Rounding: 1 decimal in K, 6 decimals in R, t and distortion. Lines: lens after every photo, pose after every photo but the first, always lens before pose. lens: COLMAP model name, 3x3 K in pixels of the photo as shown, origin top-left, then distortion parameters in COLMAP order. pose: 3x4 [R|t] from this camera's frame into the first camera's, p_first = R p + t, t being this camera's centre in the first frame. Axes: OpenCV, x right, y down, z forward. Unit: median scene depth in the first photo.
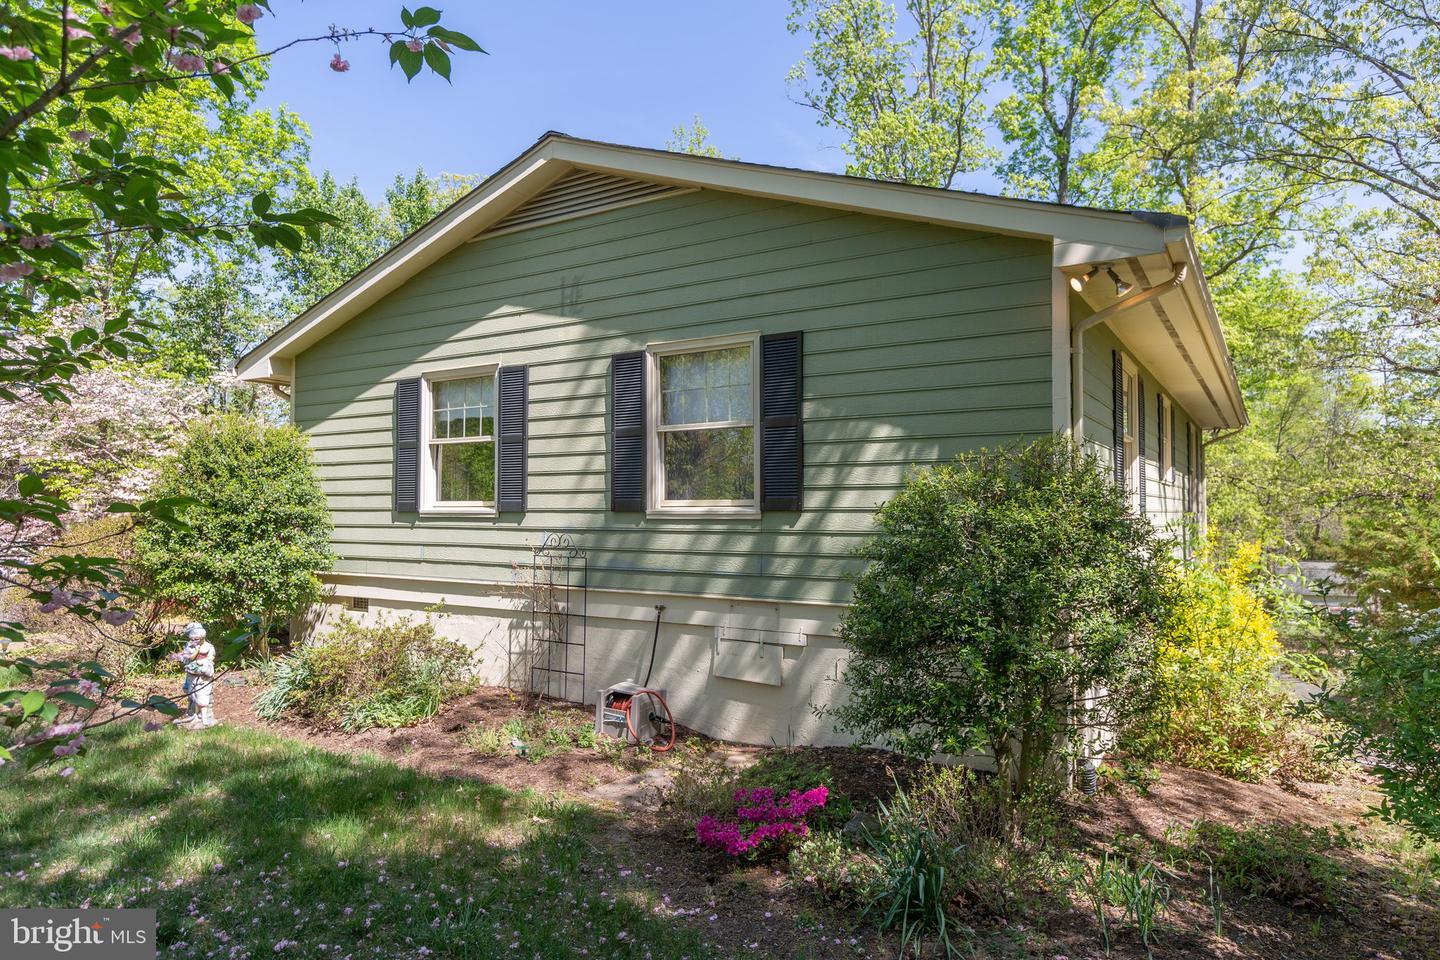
lens RADIAL K [[881.5, 0, 720.0], [0, 881.5, 480.0], [0, 0, 1]] dist [-0.000275, 0.000013]
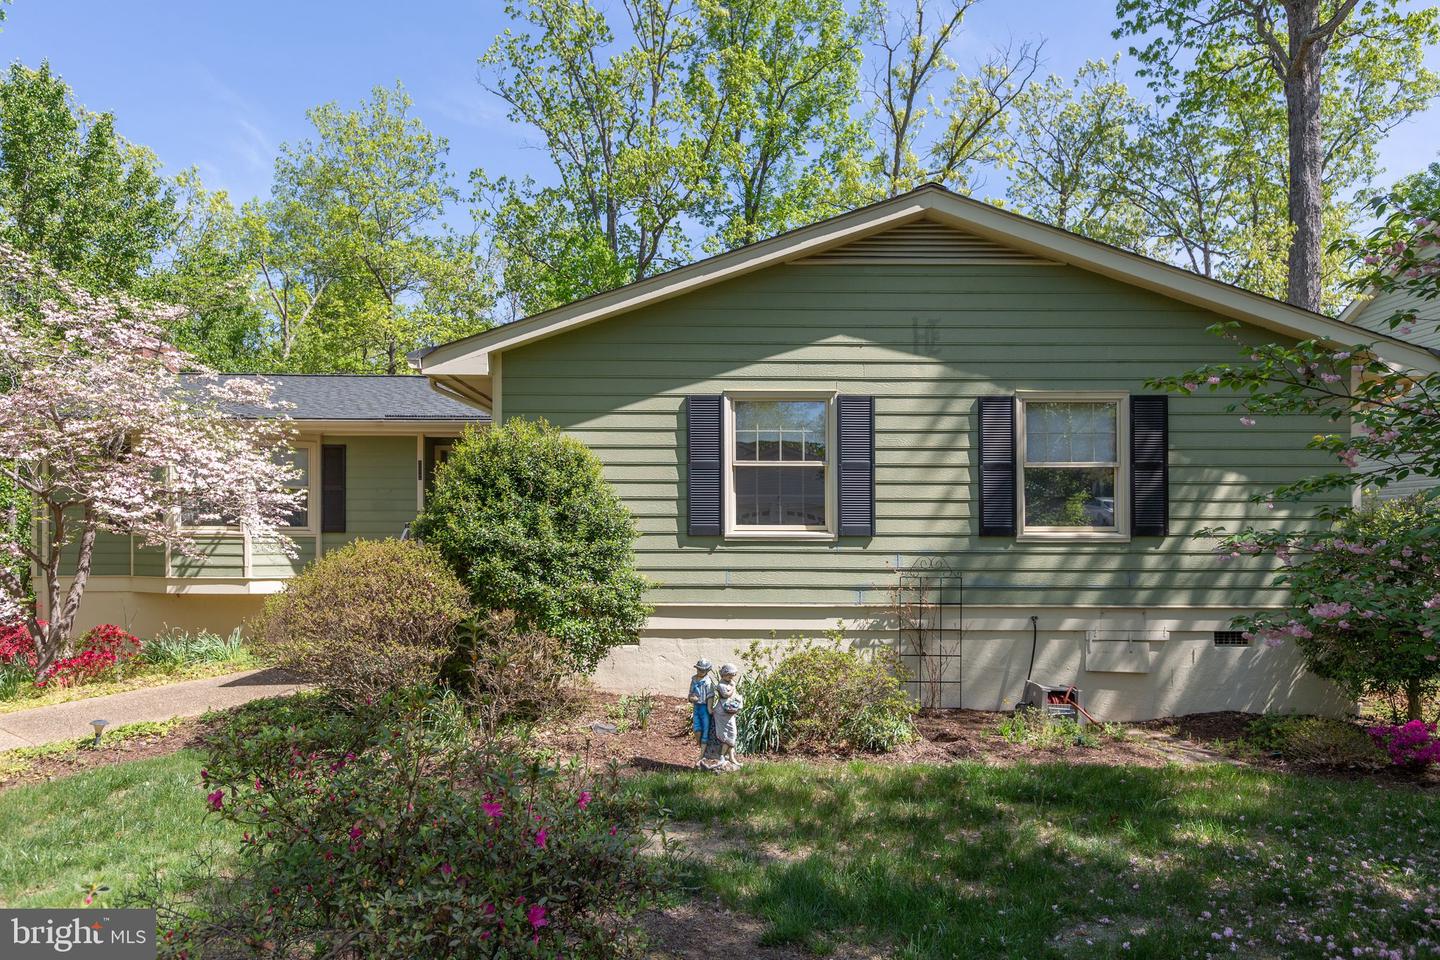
lens RADIAL K [[929.4, 0, 717.2], [0, 929.4, 520.2], [0, 0, 1]] dist [0.003454, -0.001675]
pose [[0.849125, 0.008264, 0.528127, -1.017063], [-0.020865, 0.999622, 0.017905, 0.001171], [-0.527780, -0.026223, 0.848976, 0.166350]]
